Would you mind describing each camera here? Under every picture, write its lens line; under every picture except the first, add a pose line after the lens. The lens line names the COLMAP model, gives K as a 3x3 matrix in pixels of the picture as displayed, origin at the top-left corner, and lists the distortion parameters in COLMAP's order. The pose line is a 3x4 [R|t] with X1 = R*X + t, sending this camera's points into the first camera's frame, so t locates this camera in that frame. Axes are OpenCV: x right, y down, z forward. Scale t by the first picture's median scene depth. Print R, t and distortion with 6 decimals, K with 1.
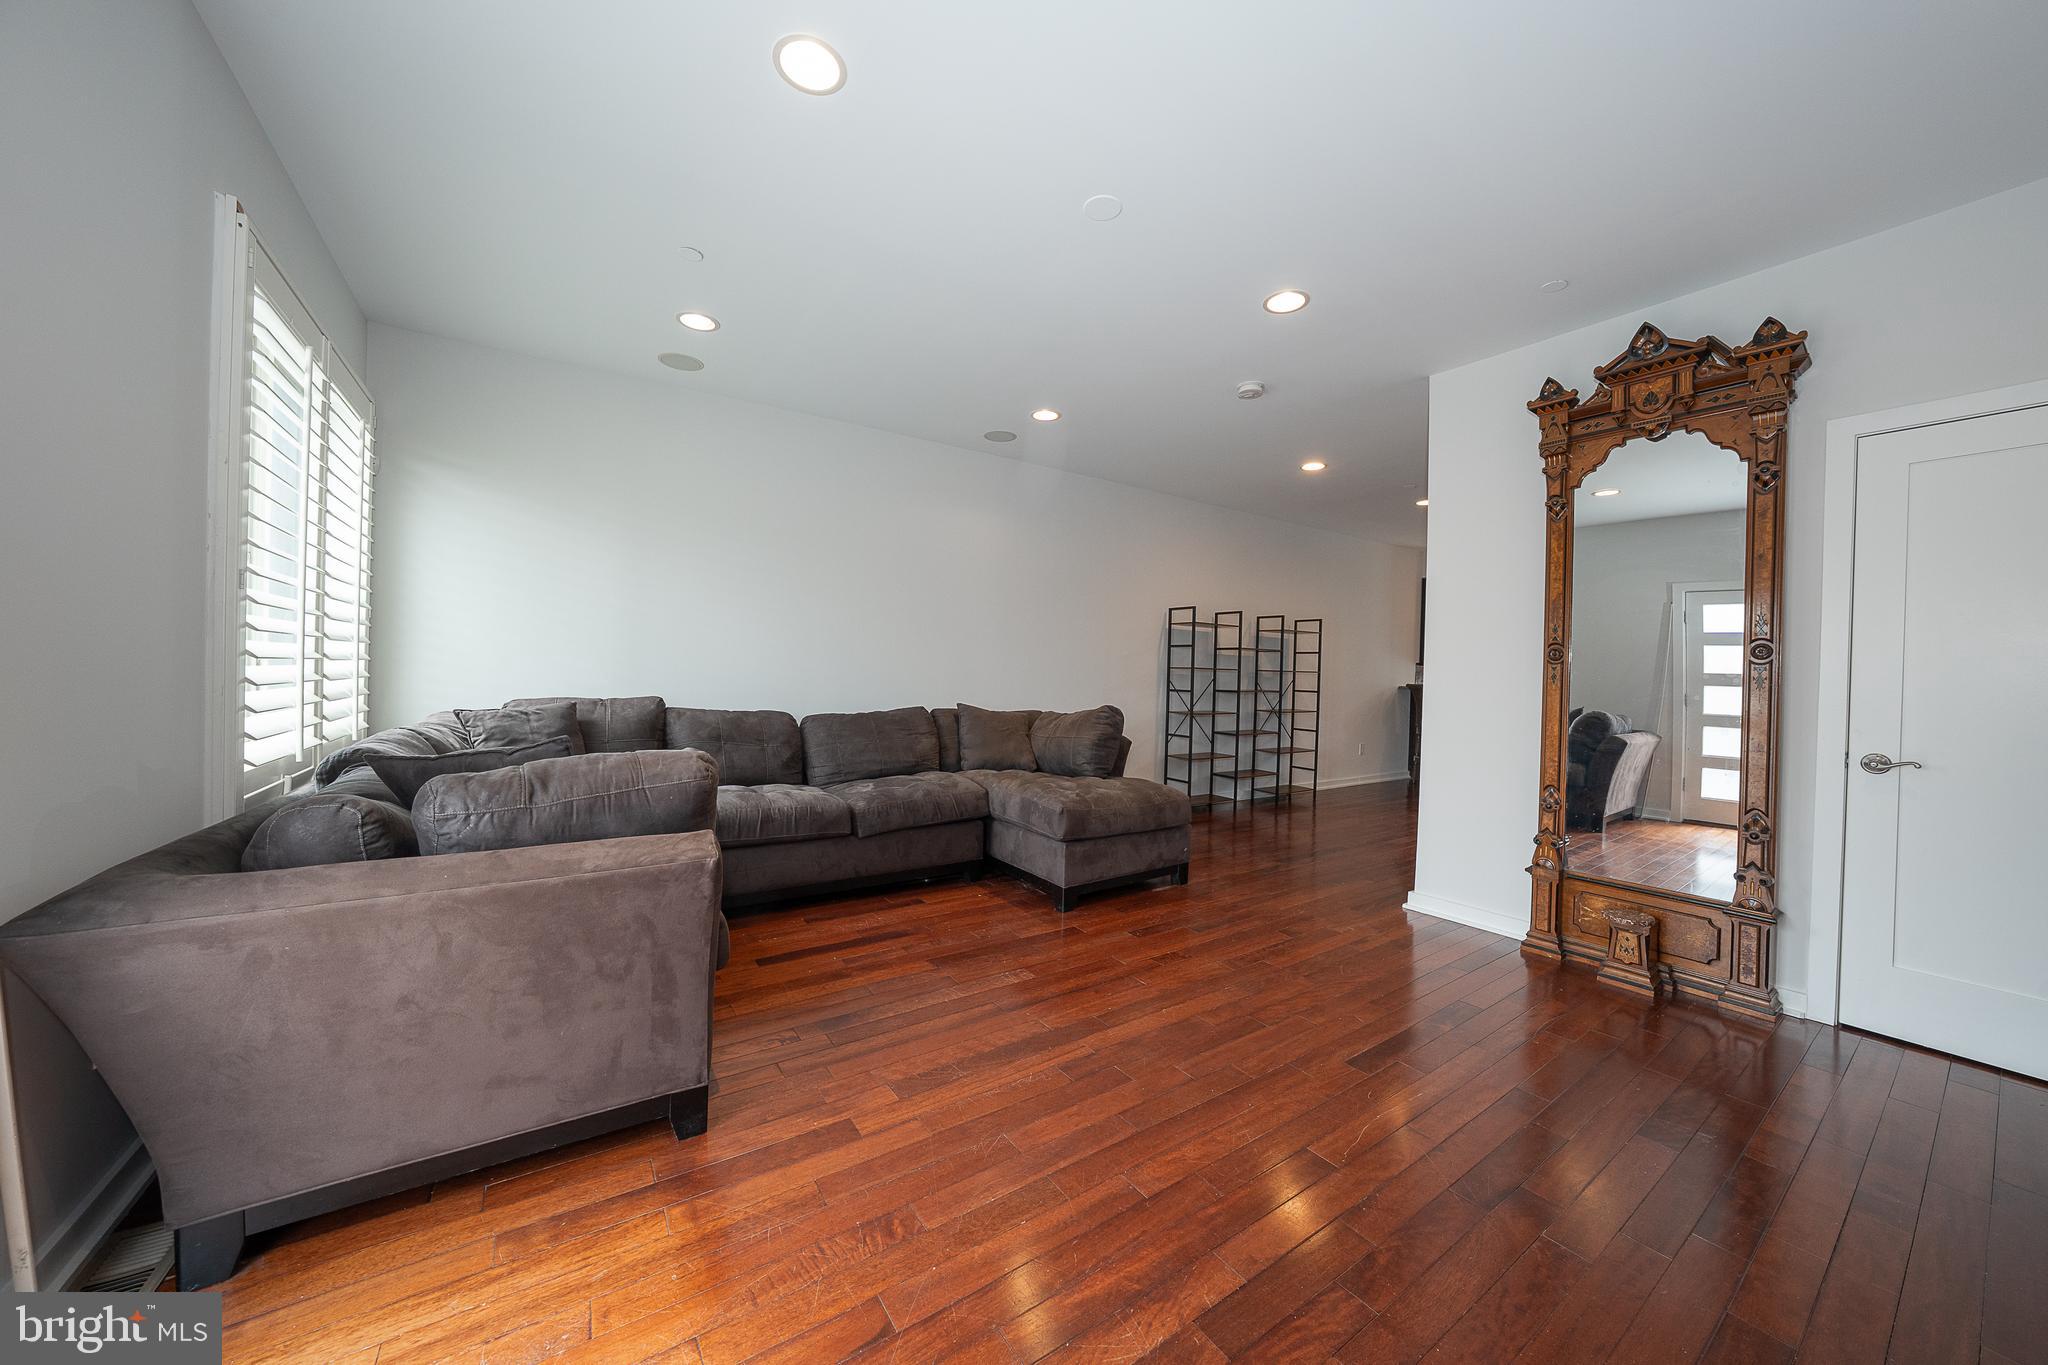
lens RADIAL K [[705.9, 0, 1024.2], [0, 705.9, 679.6], [0, 0, 1]] dist [-0.015406, 0.000679]
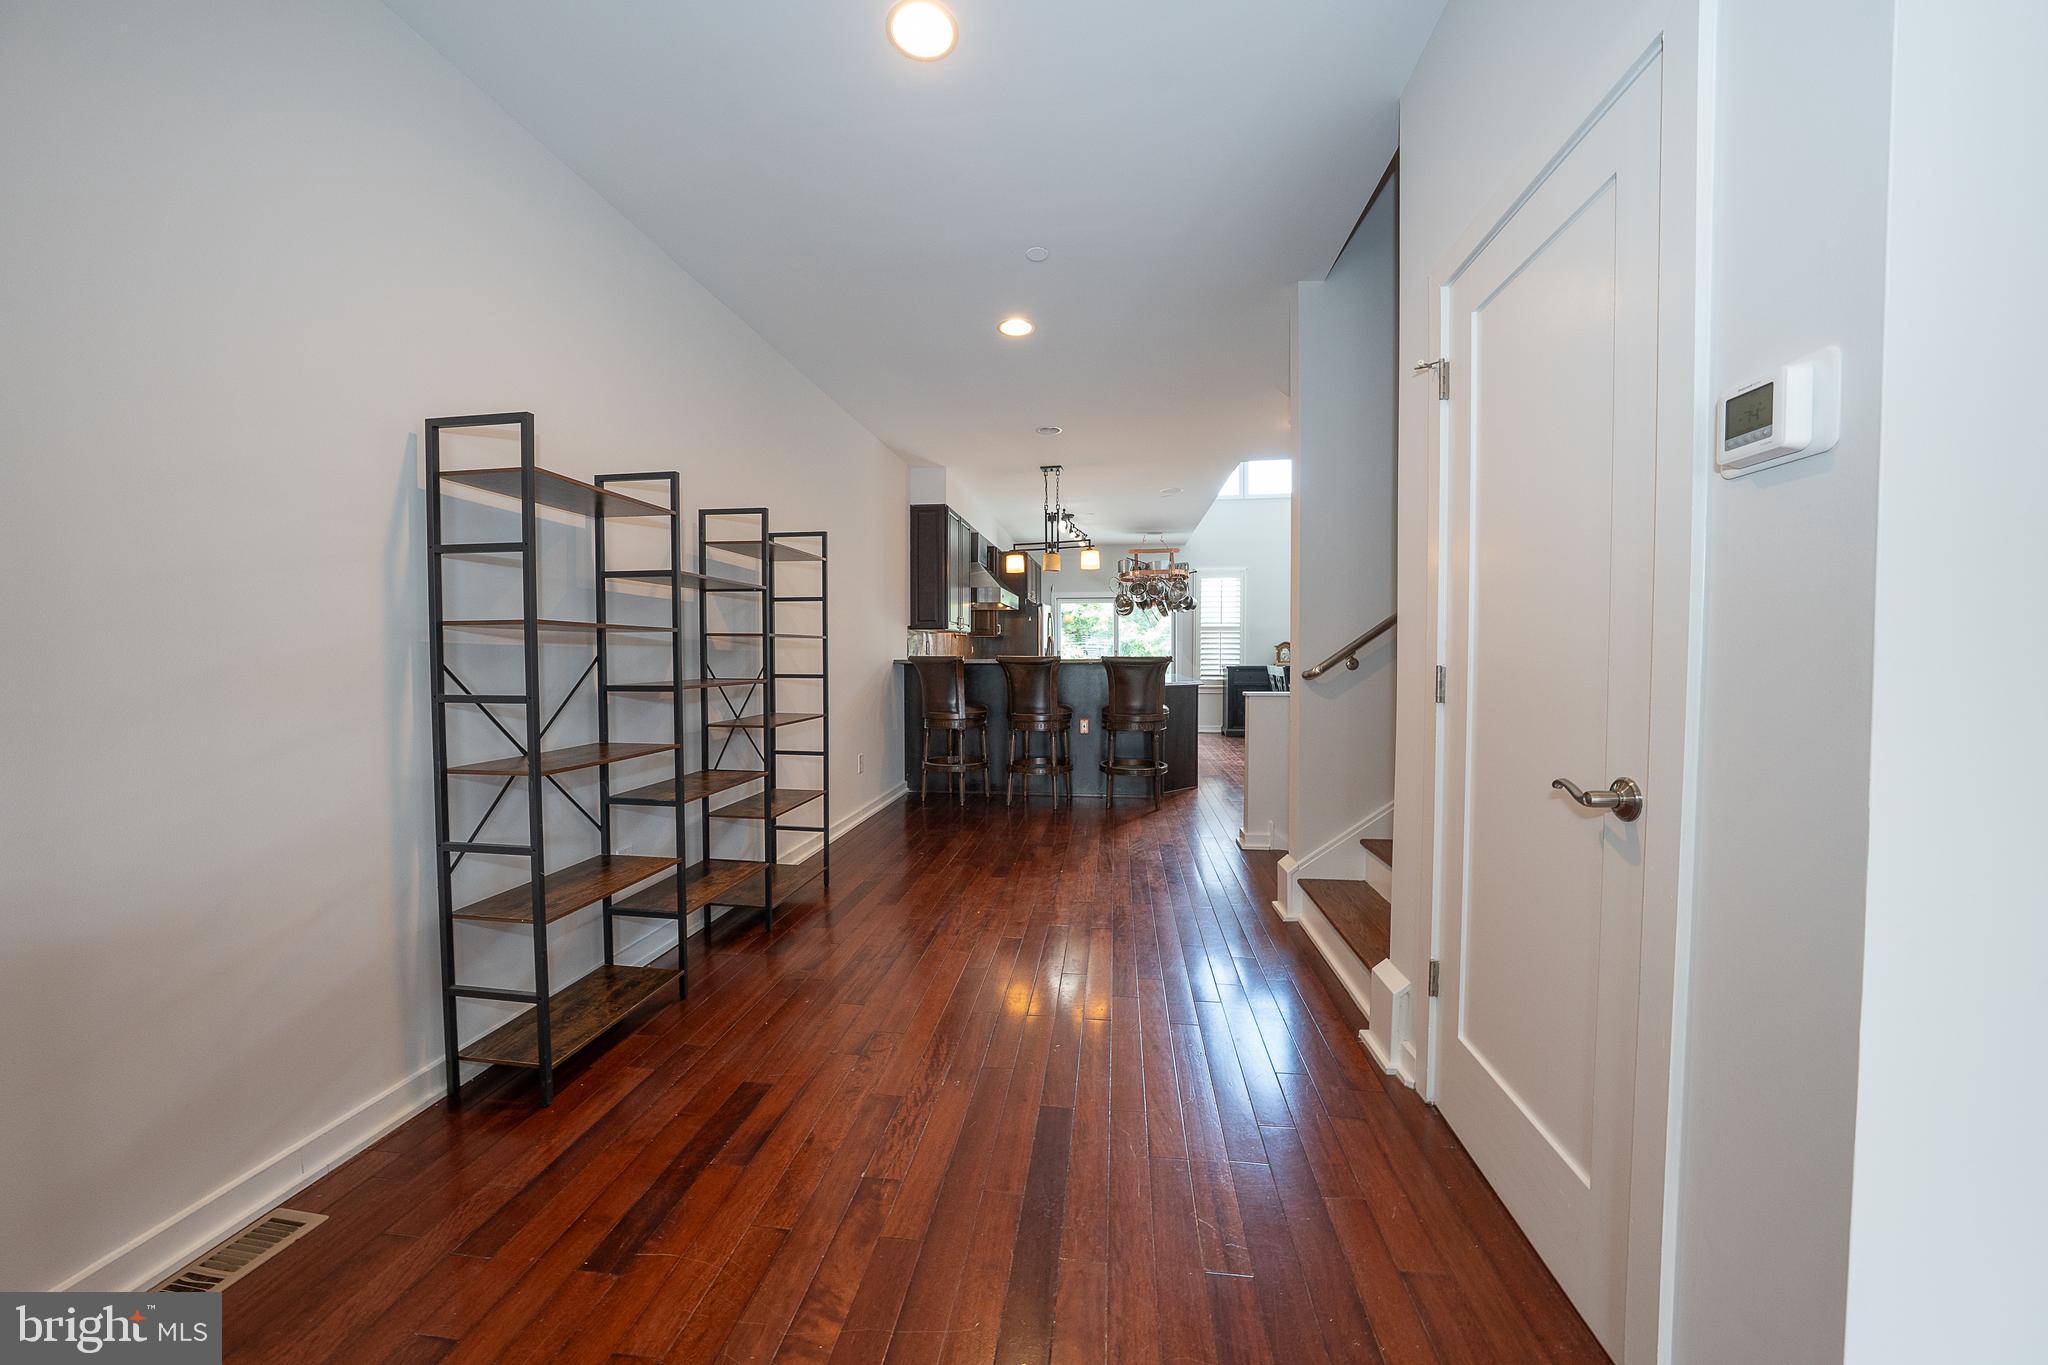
lens RADIAL K [[705.9, 0, 1013.5], [0, 705.9, 681.3], [0, 0, 1]] dist [-0.015406, 0.000679]
pose [[0.669012, -0.052074, 0.741425, 0.146525], [0.024564, 0.998547, 0.047968, -0.000667], [-0.742846, -0.013879, 0.669319, 0.615874]]
